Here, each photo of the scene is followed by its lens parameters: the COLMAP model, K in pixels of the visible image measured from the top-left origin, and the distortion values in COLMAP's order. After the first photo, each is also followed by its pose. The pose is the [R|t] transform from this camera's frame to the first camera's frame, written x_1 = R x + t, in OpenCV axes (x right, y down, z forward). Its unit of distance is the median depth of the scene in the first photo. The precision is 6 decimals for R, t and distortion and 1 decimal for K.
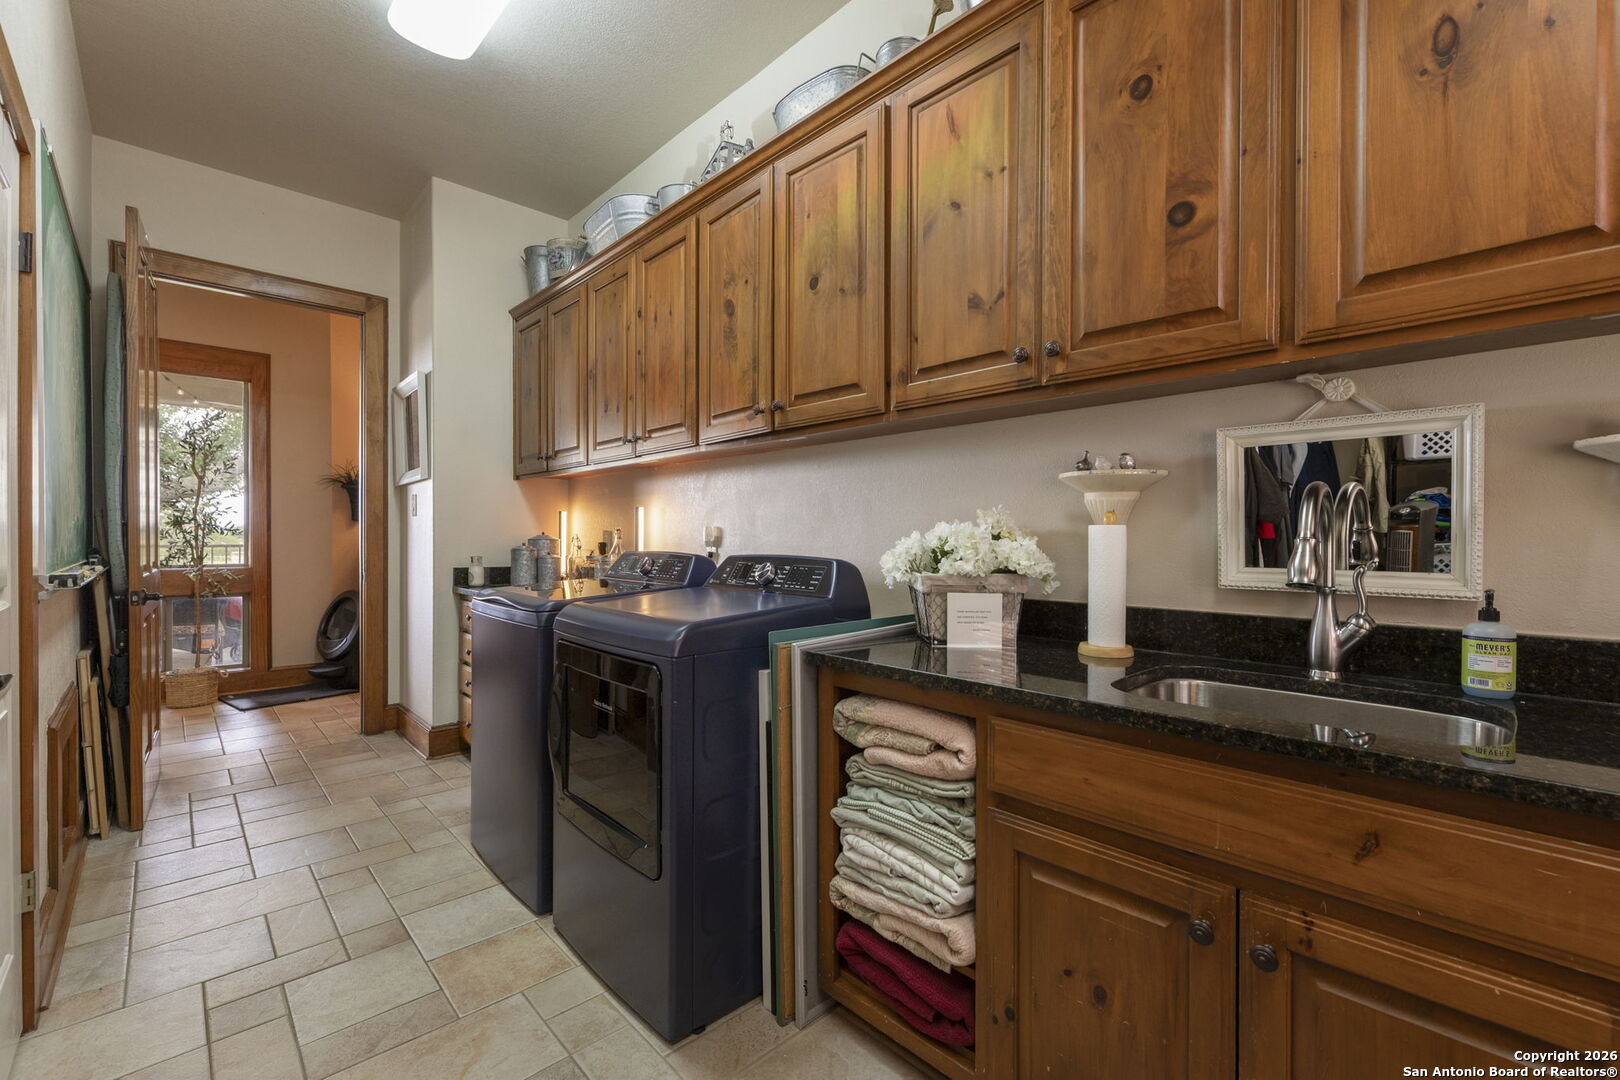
lens RADIAL K [[677.1, 0, 810.0], [0, 677.1, 540.0], [0, 0, 1]] dist [-0.001266, -0.000270]
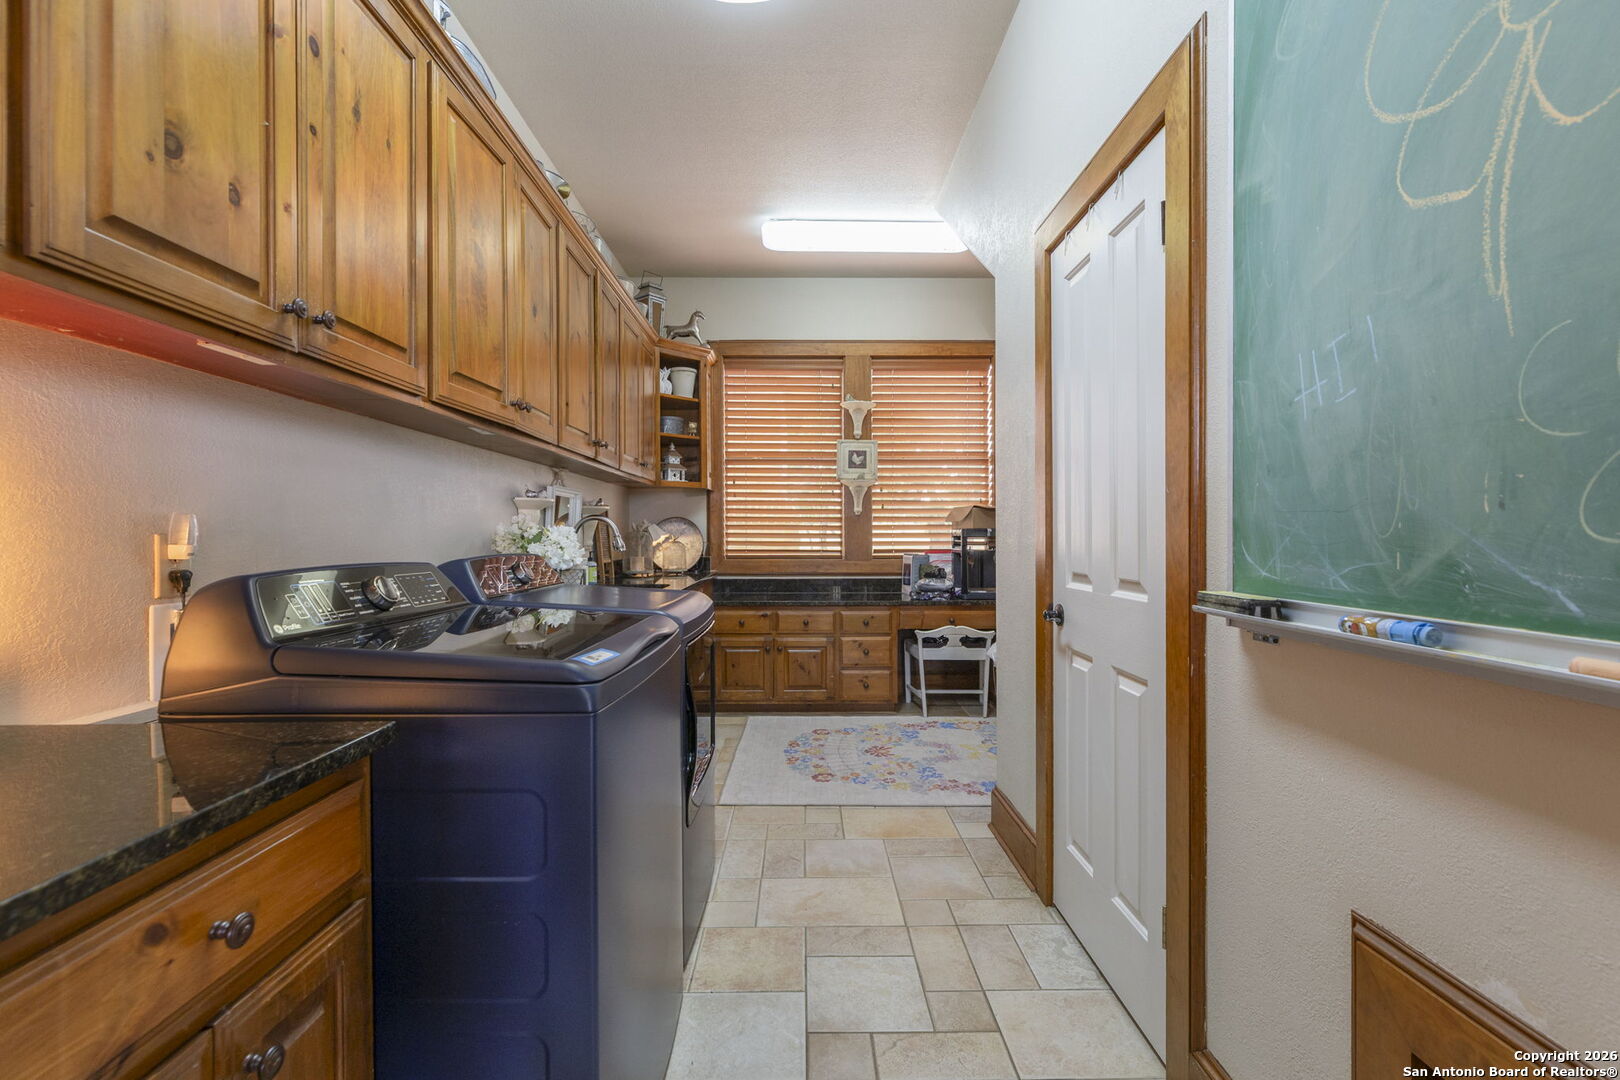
lens RADIAL K [[677.1, 0, 810.0], [0, 677.1, 540.0], [0, 0, 1]] dist [-0.001266, -0.000270]
pose [[-0.727669, -0.004777, 0.685912, -1.215829], [0.005490, 0.999903, 0.012787, 0.001955], [-0.685907, 0.013070, -0.727572, 1.679438]]
